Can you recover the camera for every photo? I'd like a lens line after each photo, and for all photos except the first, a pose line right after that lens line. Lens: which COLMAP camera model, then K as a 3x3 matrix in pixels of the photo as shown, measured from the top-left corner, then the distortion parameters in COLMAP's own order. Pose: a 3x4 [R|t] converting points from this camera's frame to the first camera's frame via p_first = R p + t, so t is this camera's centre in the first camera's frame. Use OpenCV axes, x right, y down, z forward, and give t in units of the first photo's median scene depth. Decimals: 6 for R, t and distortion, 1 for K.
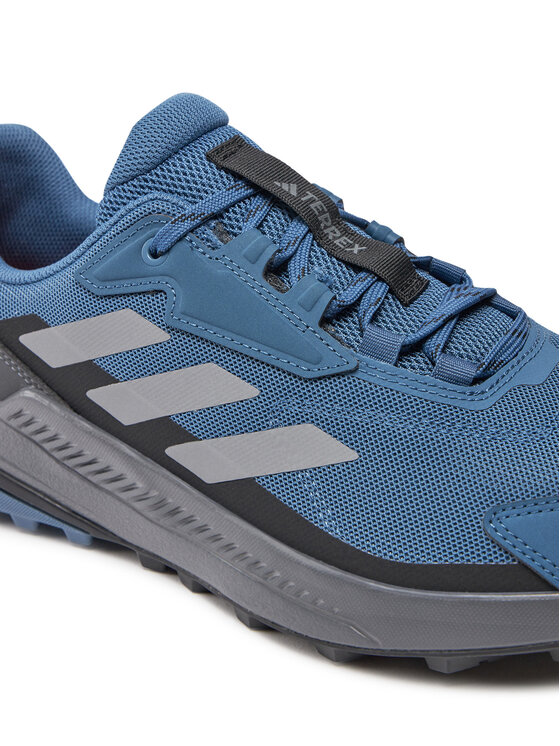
lens RADIAL K [[1894.0, 0, 280.0], [0, 1894.0, 373.0], [0, 0, 1]] dist [-0.037049, -0.111858]
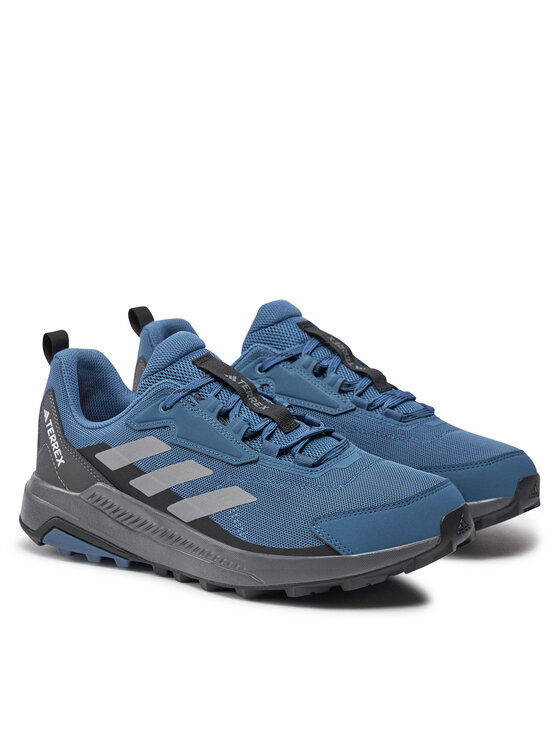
lens RADIAL K [[2196.1, 0, 280.0], [0, 2196.1, 373.0], [0, 0, 1]] dist [0.140294, 0.665734]
pose [[0.999537, 0.014332, -0.026849, 0.120348], [-0.018002, 0.989720, -0.141880, 0.232260], [0.024539, 0.142298, 0.989520, -1.340236]]
